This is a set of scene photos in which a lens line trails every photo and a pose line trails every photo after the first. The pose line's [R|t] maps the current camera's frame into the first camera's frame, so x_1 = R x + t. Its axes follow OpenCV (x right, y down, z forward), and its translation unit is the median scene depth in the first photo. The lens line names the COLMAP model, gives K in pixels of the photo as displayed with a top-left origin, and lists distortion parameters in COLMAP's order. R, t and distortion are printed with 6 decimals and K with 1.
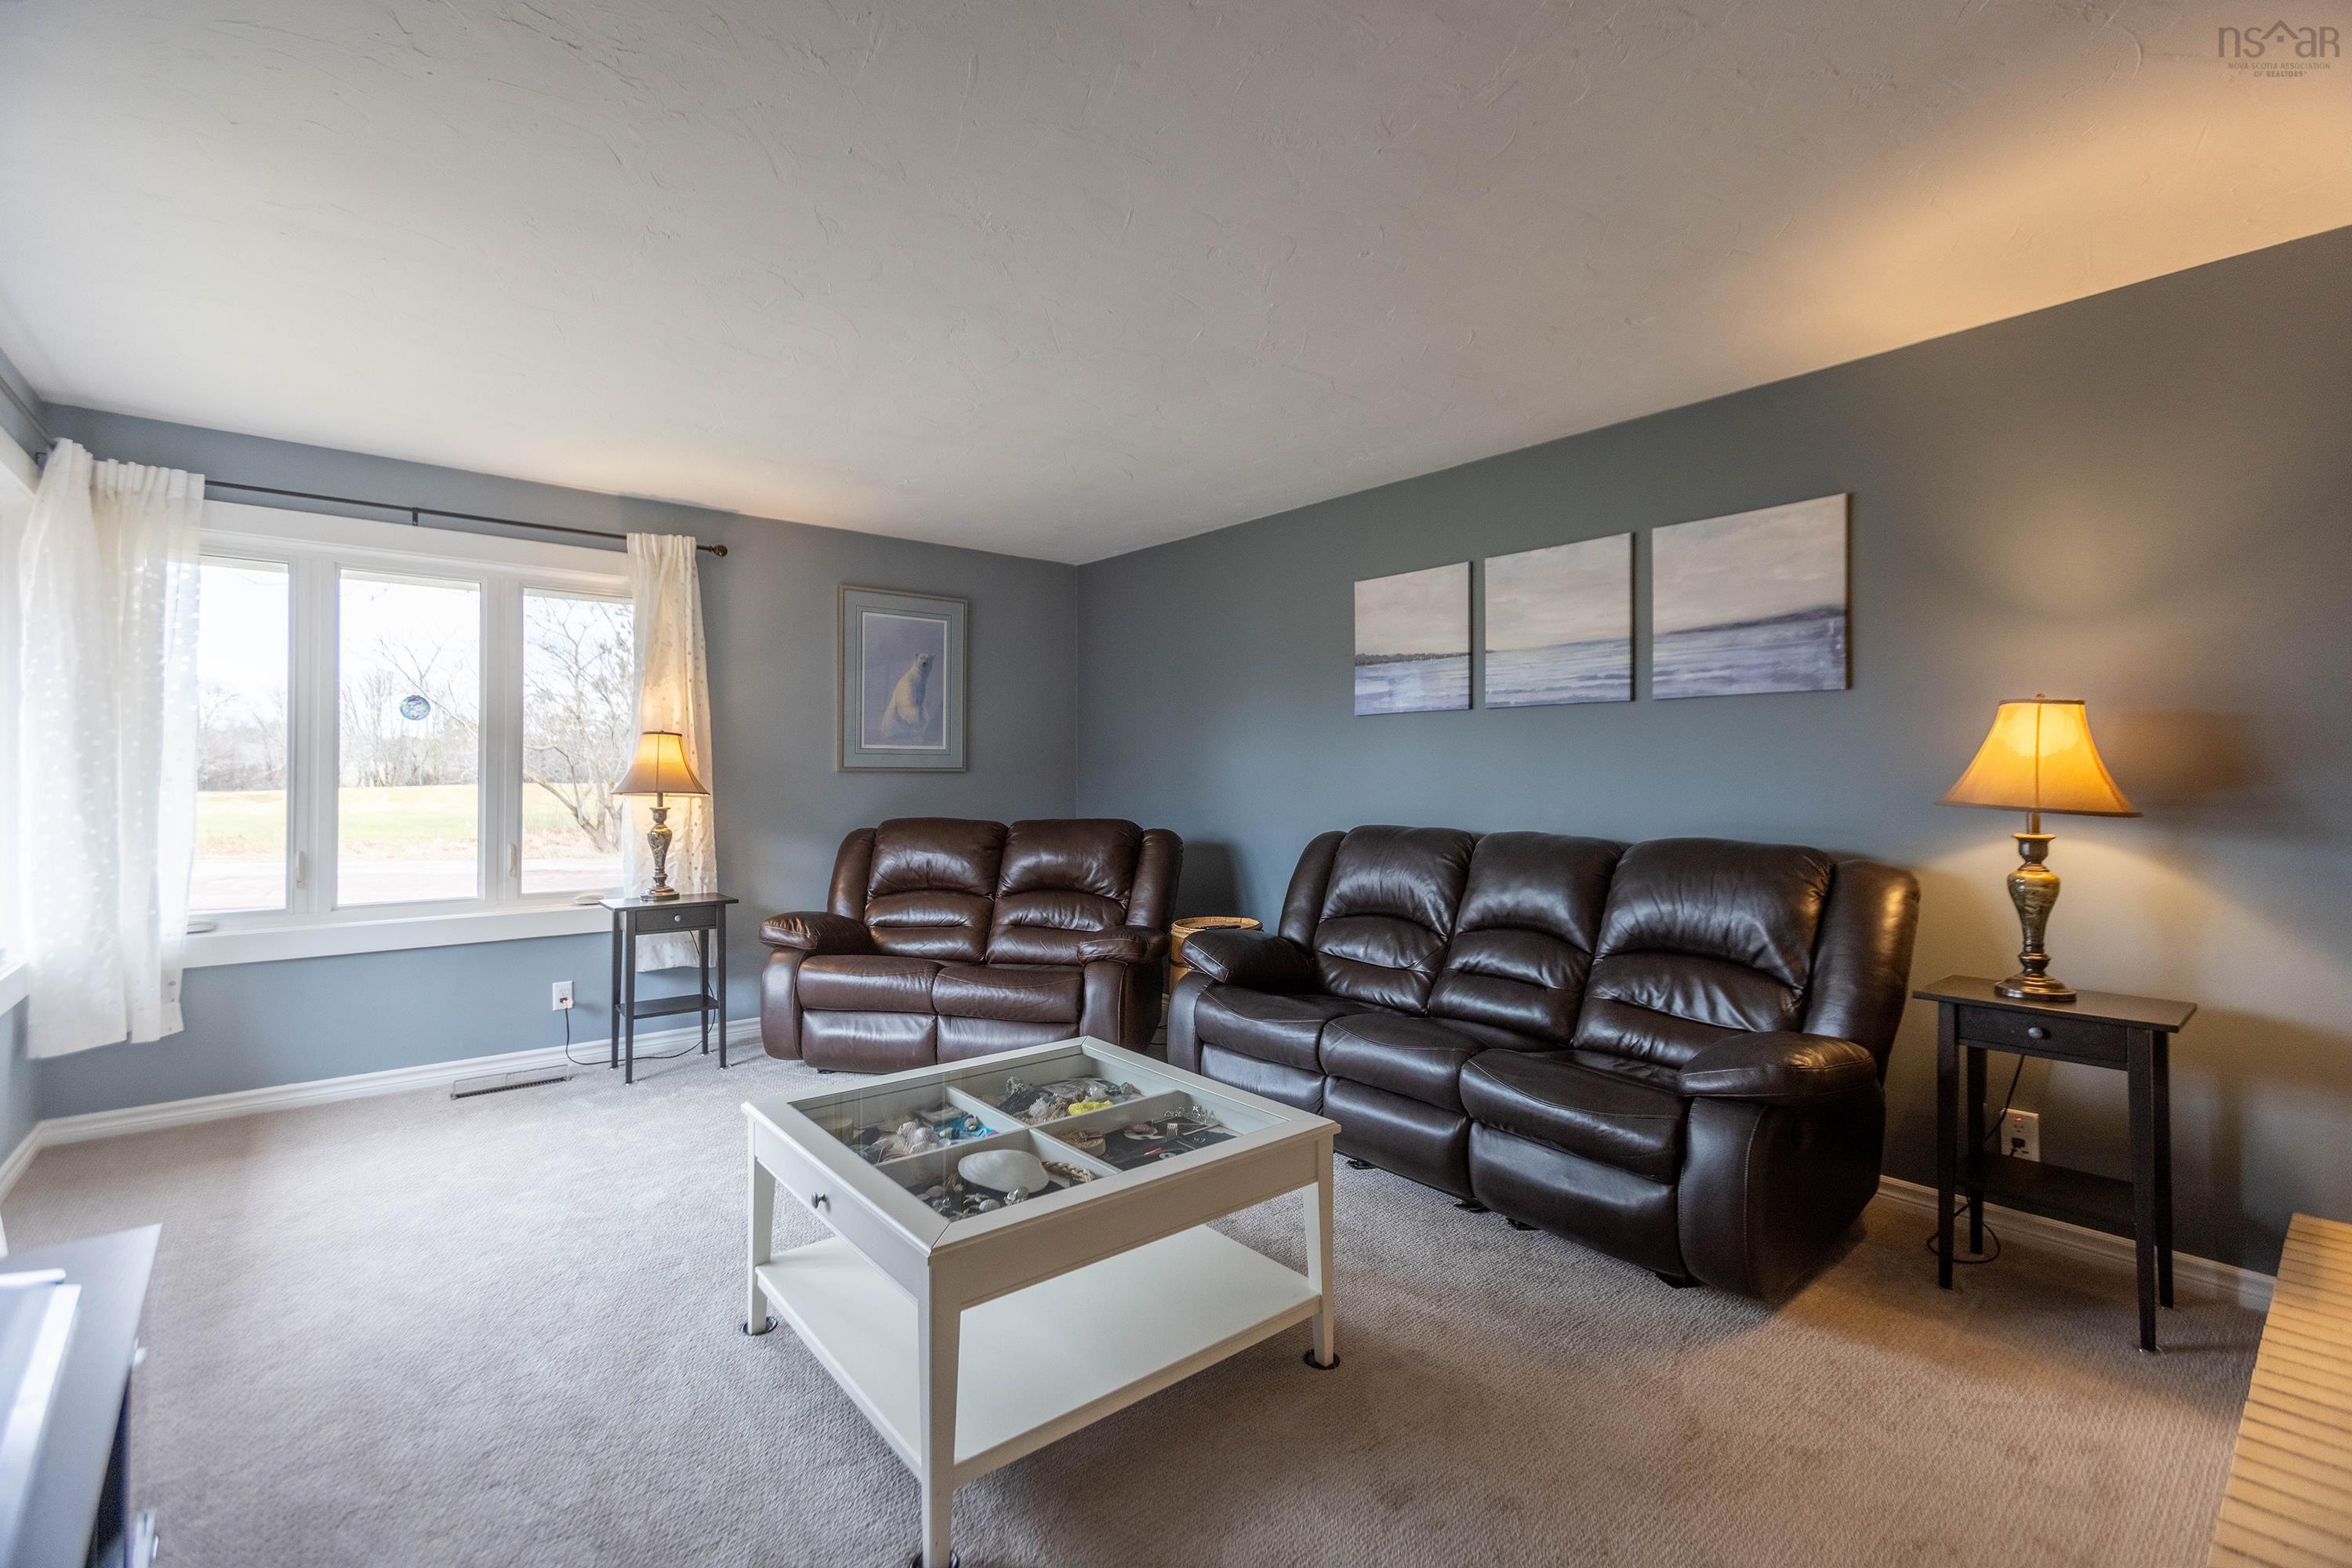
lens RADIAL K [[1044.1, 0, 1187.1], [0, 1044.1, 766.7], [0, 0, 1]] dist [-0.012946, 0.010649]
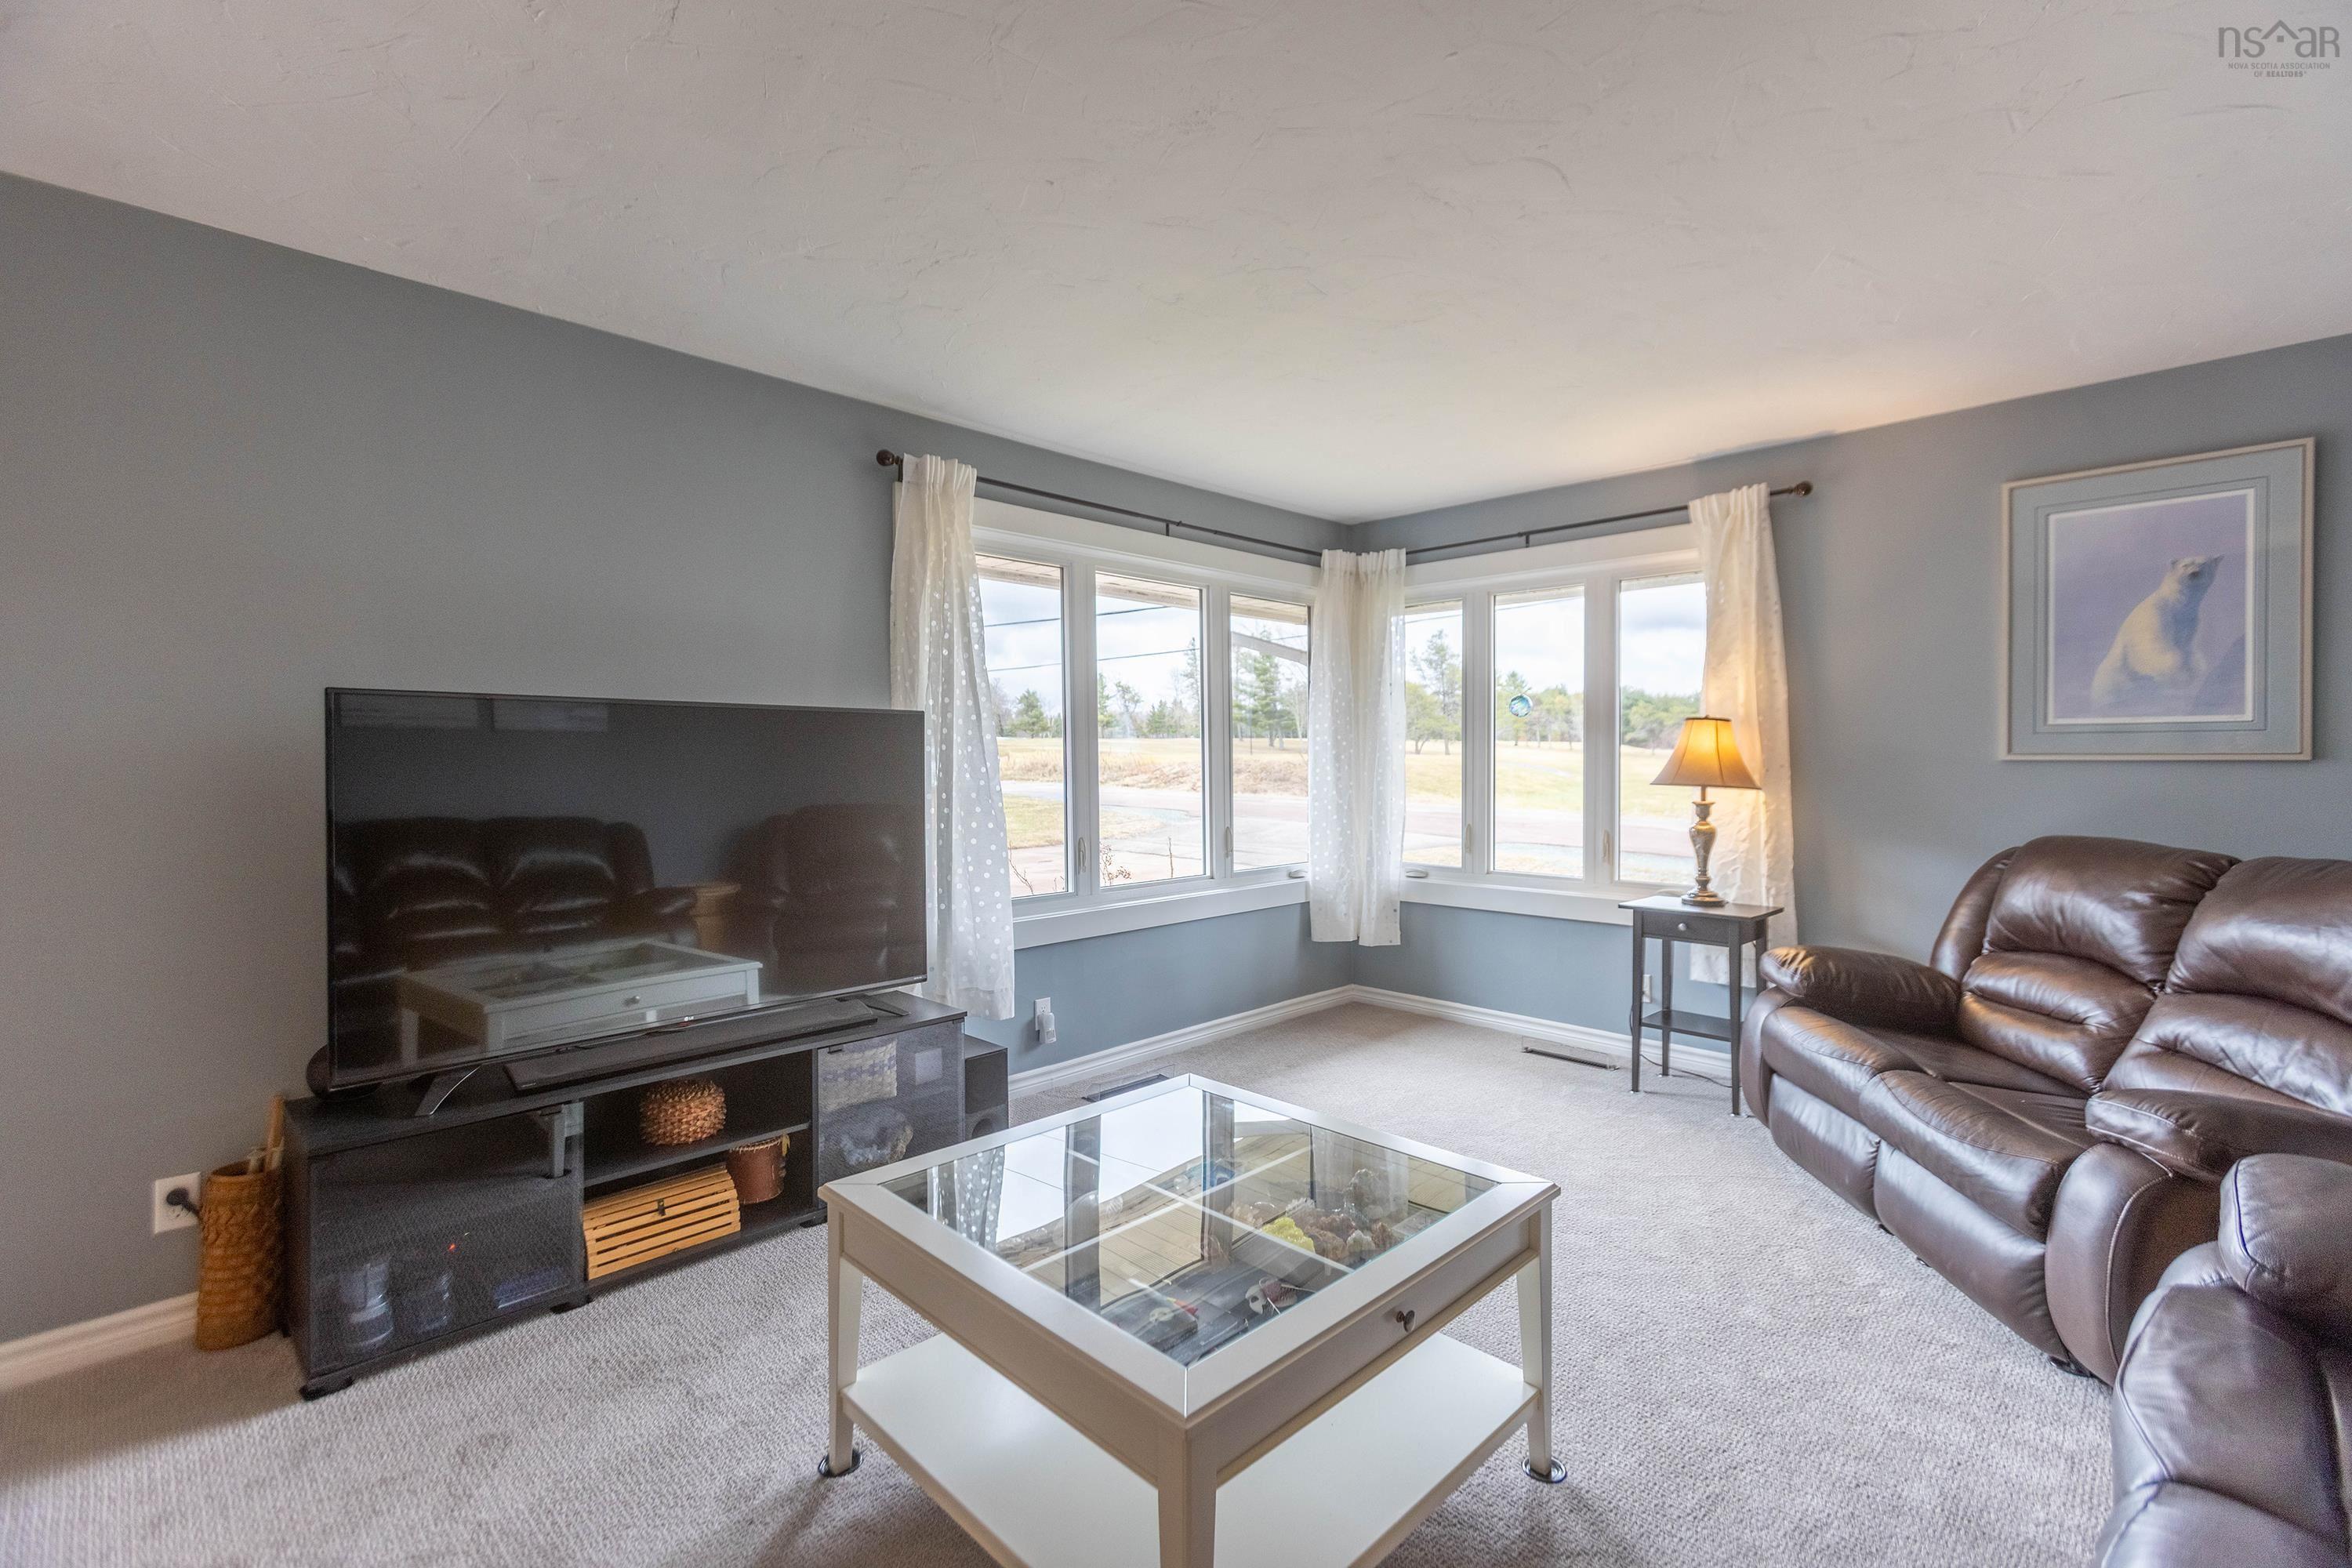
lens RADIAL K [[1044.1, 0, 1187.1], [0, 1044.1, 766.7], [0, 0, 1]] dist [-0.012946, 0.010649]
pose [[0.085525, 0.009953, -0.996286, 0.346042], [0.013691, 0.999844, 0.011164, -0.006958], [0.996242, -0.014595, 0.085375, 0.482710]]
